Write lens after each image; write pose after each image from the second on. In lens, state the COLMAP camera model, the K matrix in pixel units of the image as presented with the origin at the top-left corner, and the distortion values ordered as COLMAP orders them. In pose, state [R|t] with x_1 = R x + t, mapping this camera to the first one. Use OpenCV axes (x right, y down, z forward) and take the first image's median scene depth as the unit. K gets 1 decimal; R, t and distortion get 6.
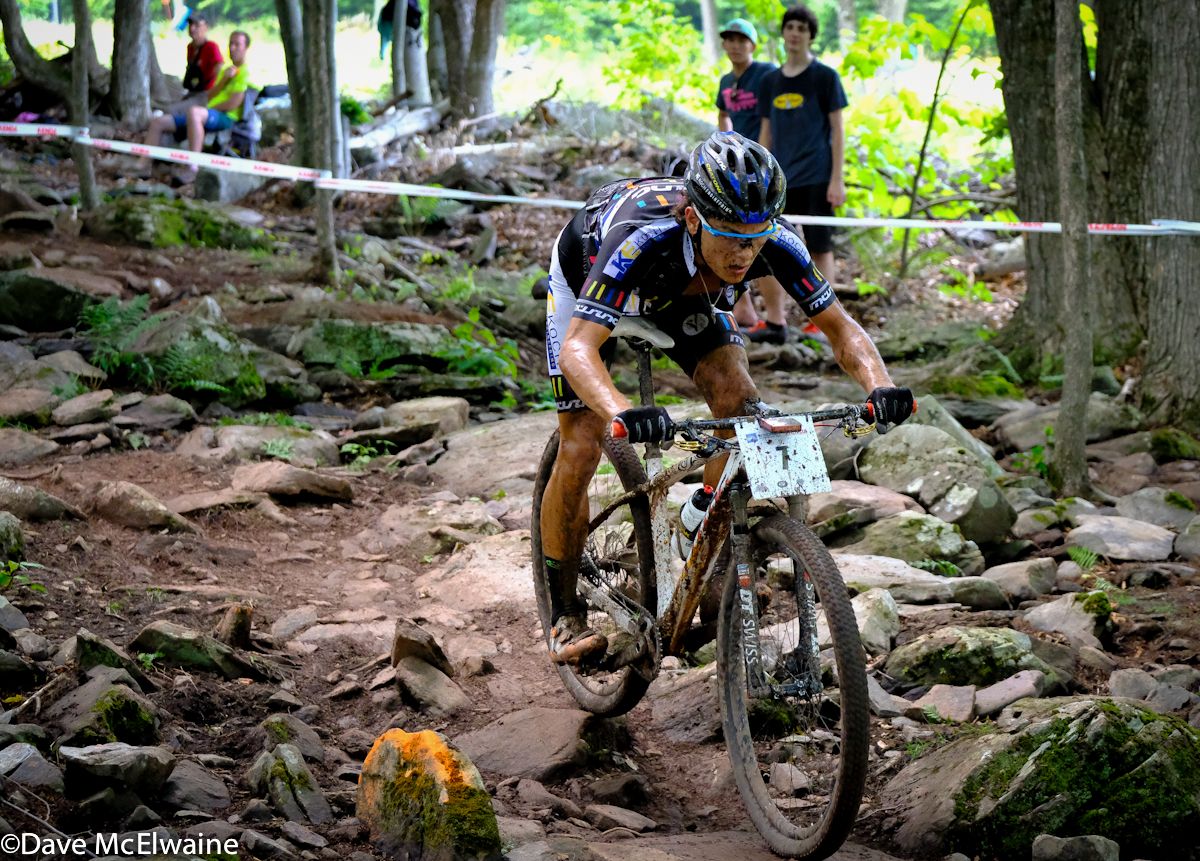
lens RADIAL K [[3092.2, 0, 599.1], [0, 3092.2, 431.2], [0, 0, 1]] dist [-0.003048, 0.000000]
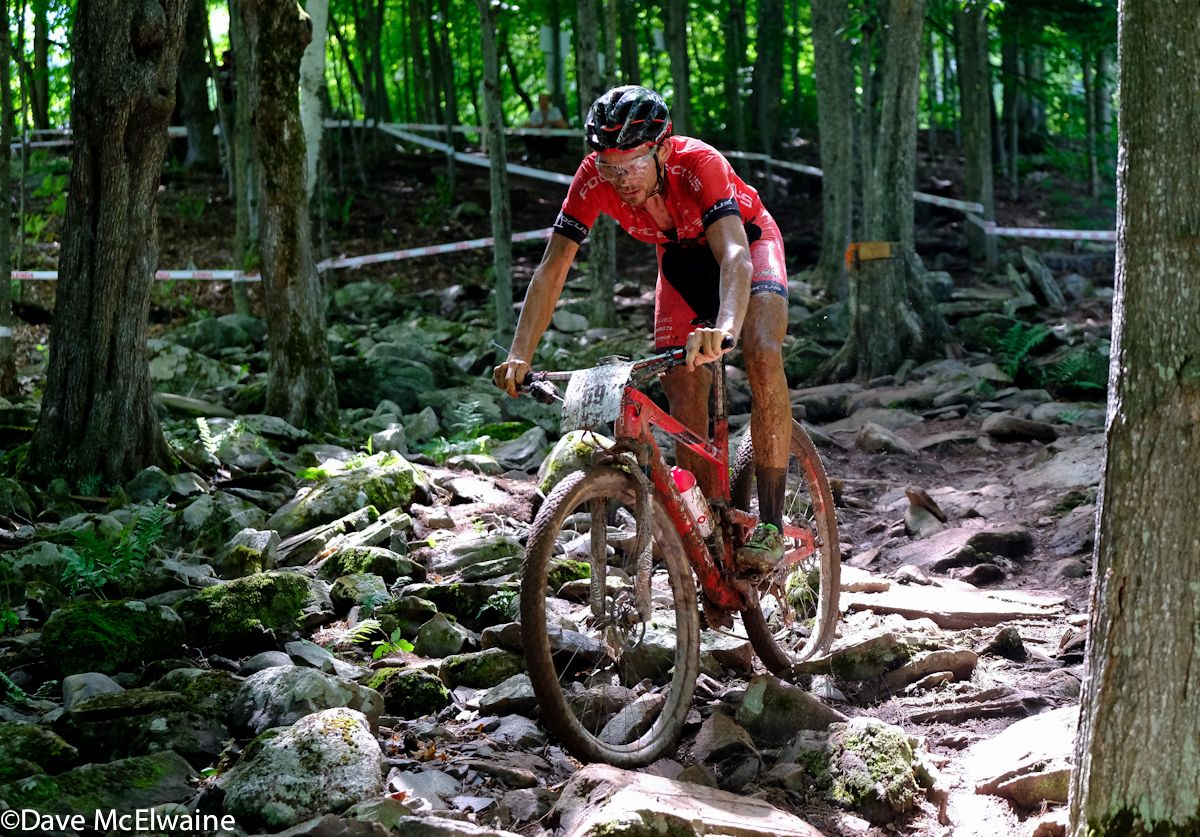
lens RADIAL K [[2666.7, 0, 661.5], [0, 2666.7, 422.8], [0, 0, 1]] dist [0.052497, 0.000000]
pose [[0.874267, -0.032119, -0.484382, 0.361479], [0.010194, 0.998804, -0.047829, 0.072986], [0.485338, 0.036877, 0.873548, -0.159672]]
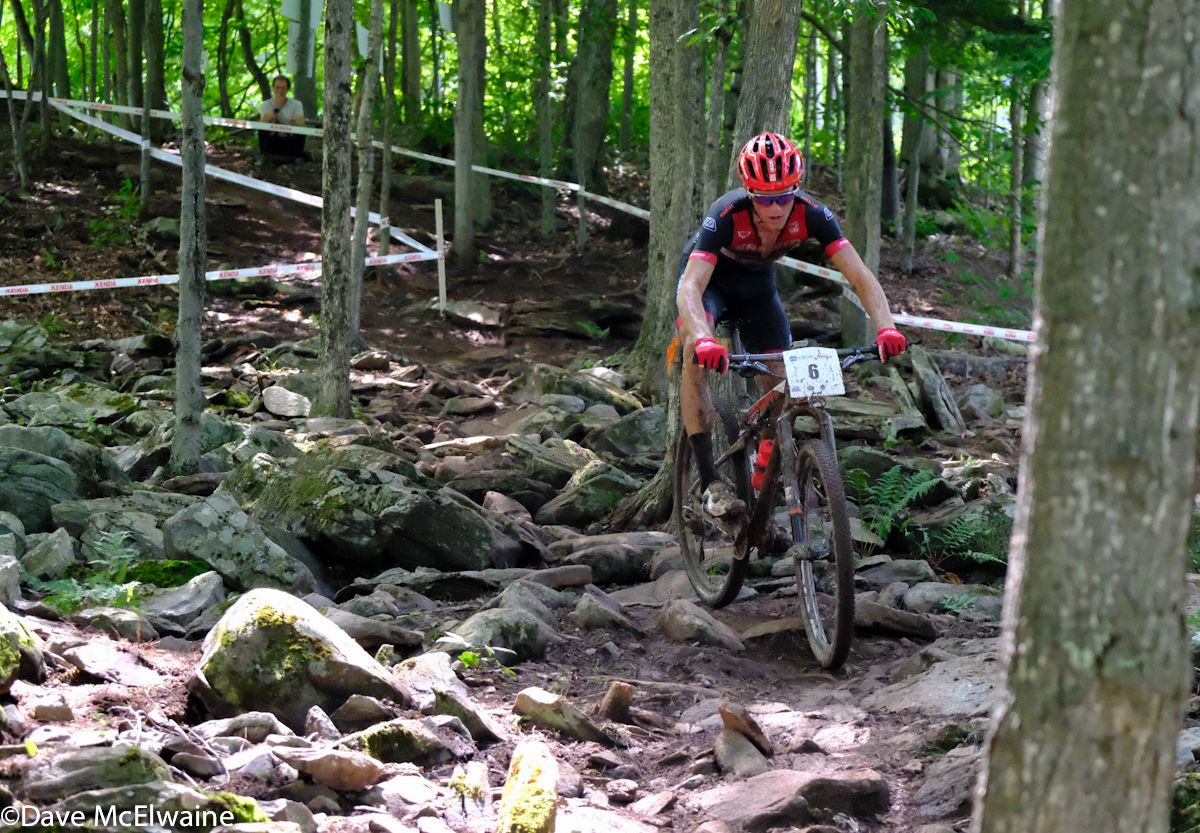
lens RADIAL K [[3607.4, 0, 746.9], [0, 3607.4, 467.0], [0, 0, 1]] dist [0.090322, 0.000000]
pose [[0.914944, 0.021933, -0.402984, 0.349511], [-0.054713, 0.996045, -0.070012, 0.053965], [0.399854, 0.086106, 0.912525, -0.121136]]
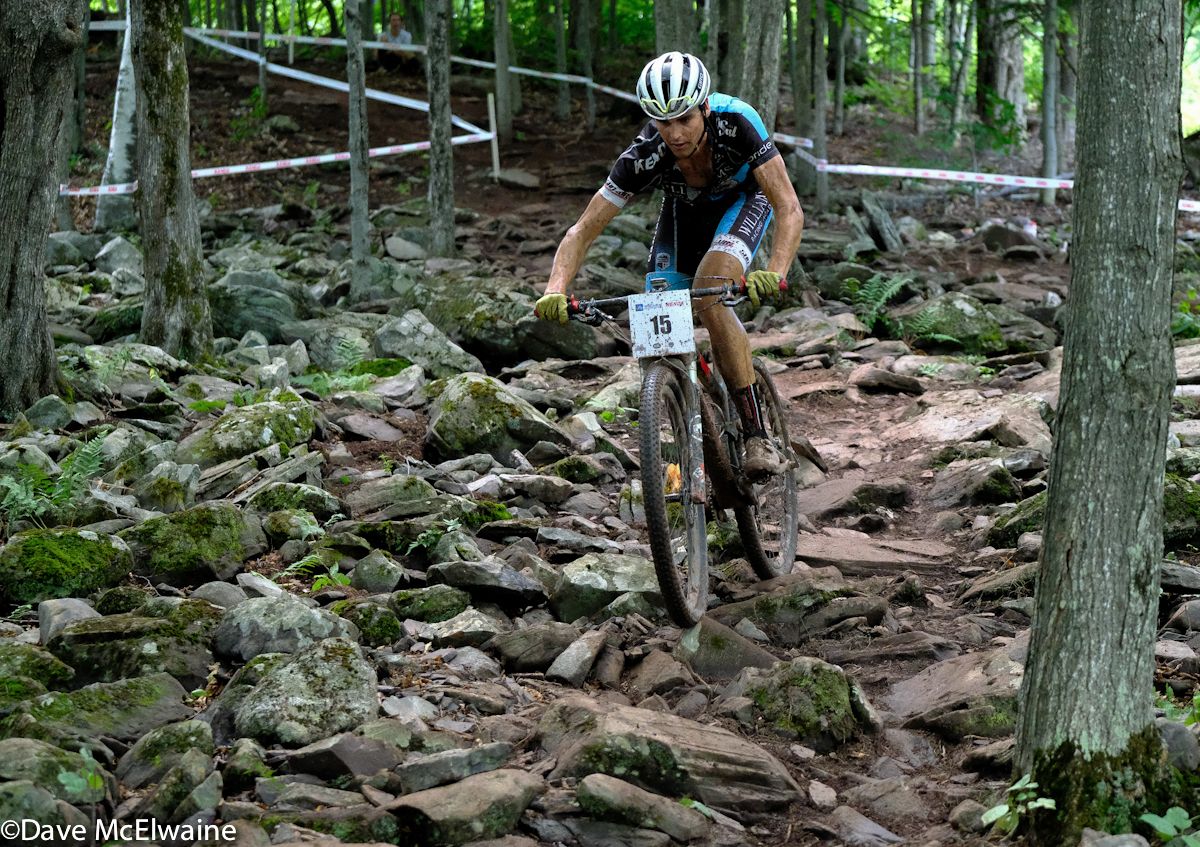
lens RADIAL K [[2775.5, 0, 657.1], [0, 2775.5, 383.7], [0, 0, 1]] dist [0.062372, 0.000000]
pose [[0.907915, 0.001348, -0.419152, 0.363985], [-0.017971, 0.999200, -0.035713, 0.068653], [0.418769, 0.039957, 0.907213, -0.248783]]
